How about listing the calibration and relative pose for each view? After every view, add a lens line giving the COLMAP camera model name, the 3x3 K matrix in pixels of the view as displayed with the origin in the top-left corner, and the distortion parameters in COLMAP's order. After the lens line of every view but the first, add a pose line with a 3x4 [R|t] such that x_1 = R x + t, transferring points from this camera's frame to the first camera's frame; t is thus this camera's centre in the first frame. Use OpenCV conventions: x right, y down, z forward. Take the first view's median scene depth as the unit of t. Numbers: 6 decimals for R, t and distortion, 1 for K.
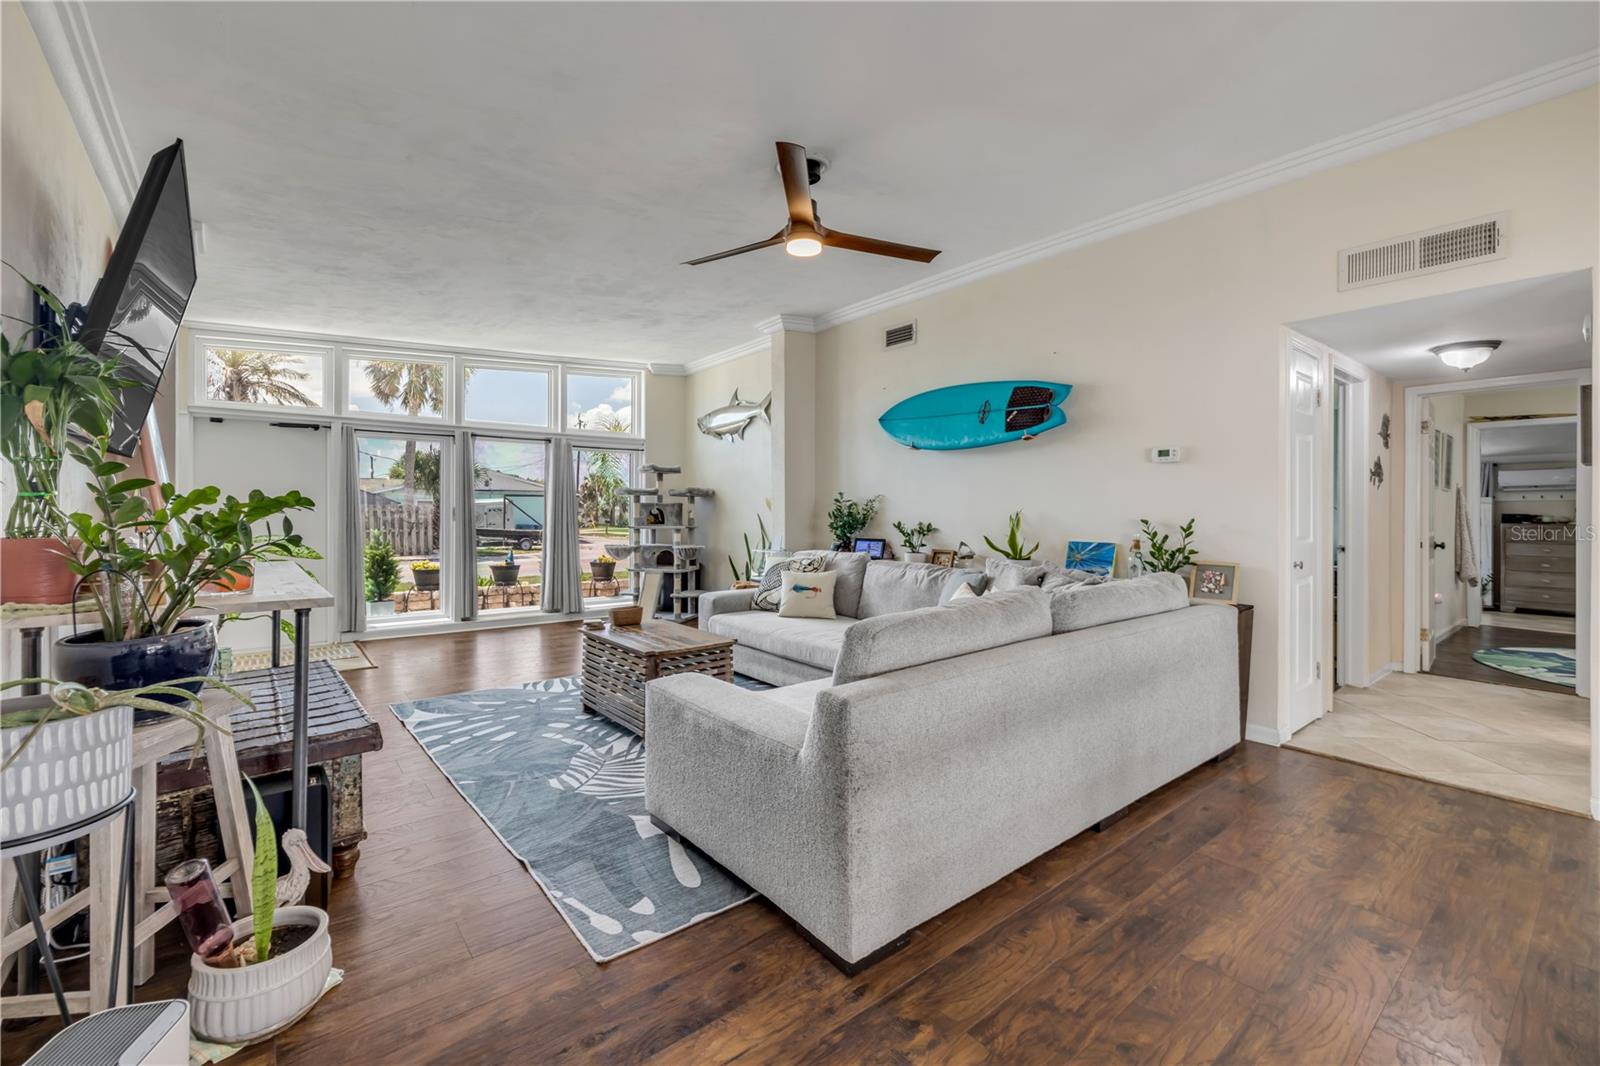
lens RADIAL K [[680.7, 0, 793.8], [0, 680.7, 509.2], [0, 0, 1]] dist [-0.000355, 0.000530]
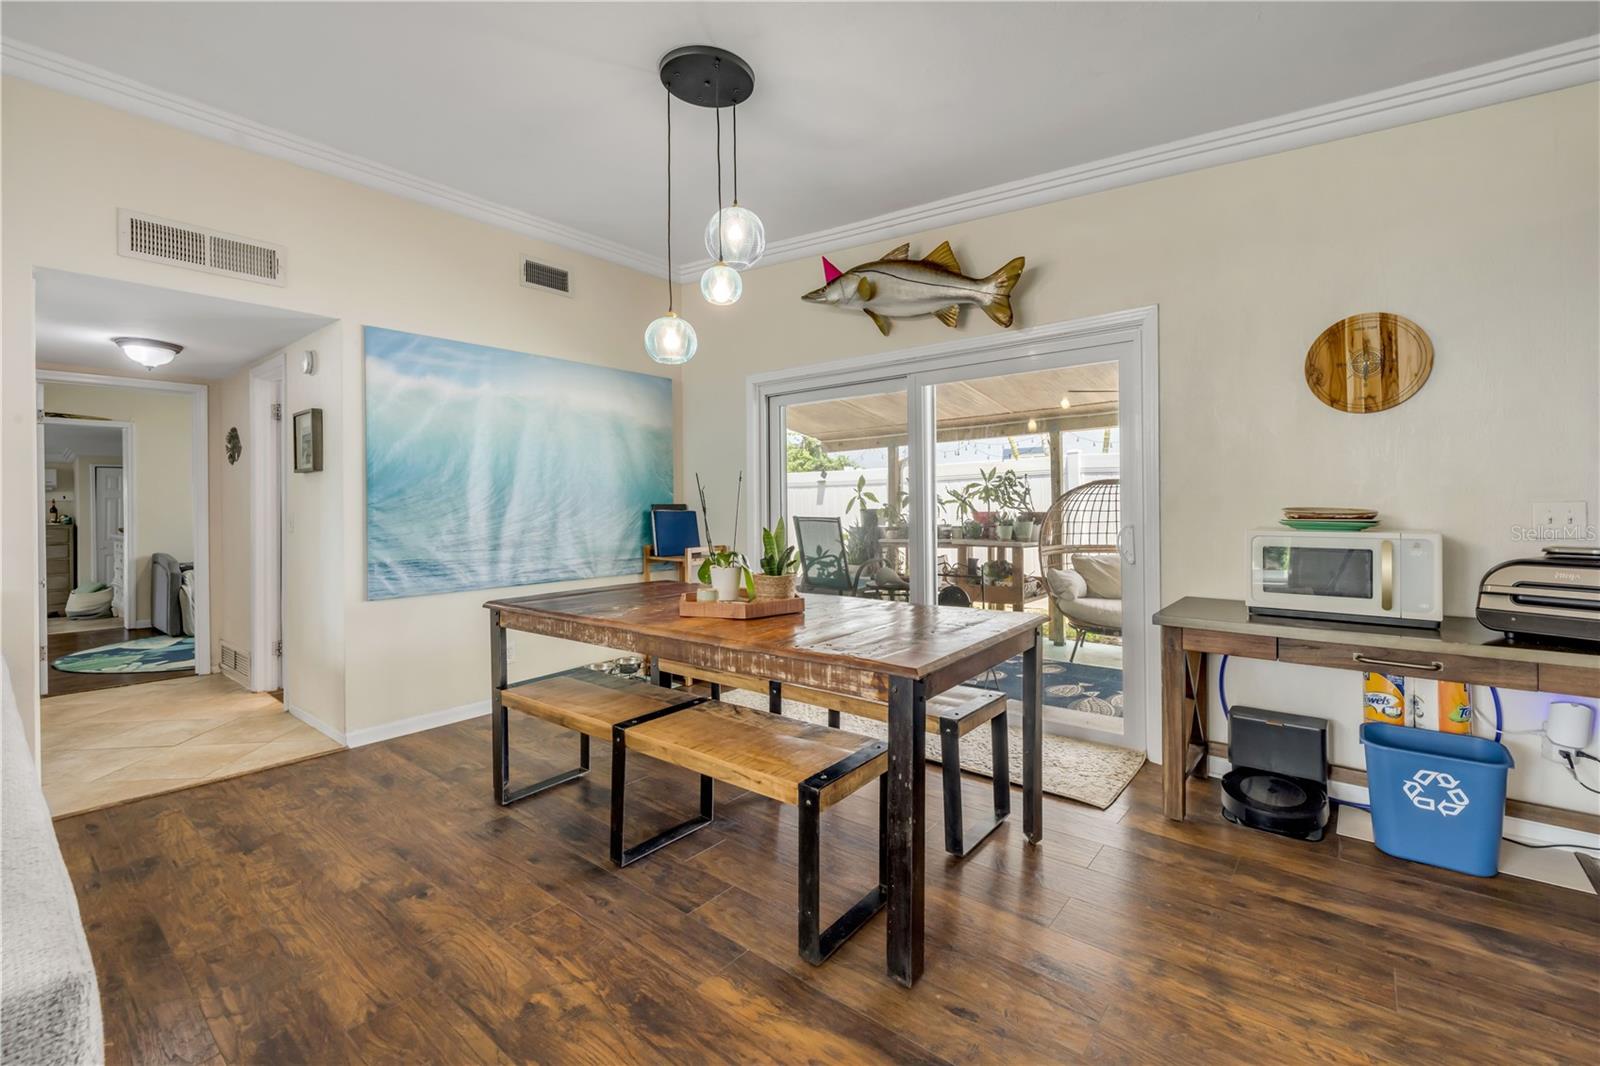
lens RADIAL K [[680.7, 0, 807.0], [0, 680.7, 504.2], [0, 0, 1]] dist [-0.000355, 0.000530]
pose [[-0.216368, 0.001606, 0.976311, -0.106337], [0.007266, 0.999974, -0.000034, -0.000419], [-0.976285, 0.007087, -0.216374, 0.169305]]
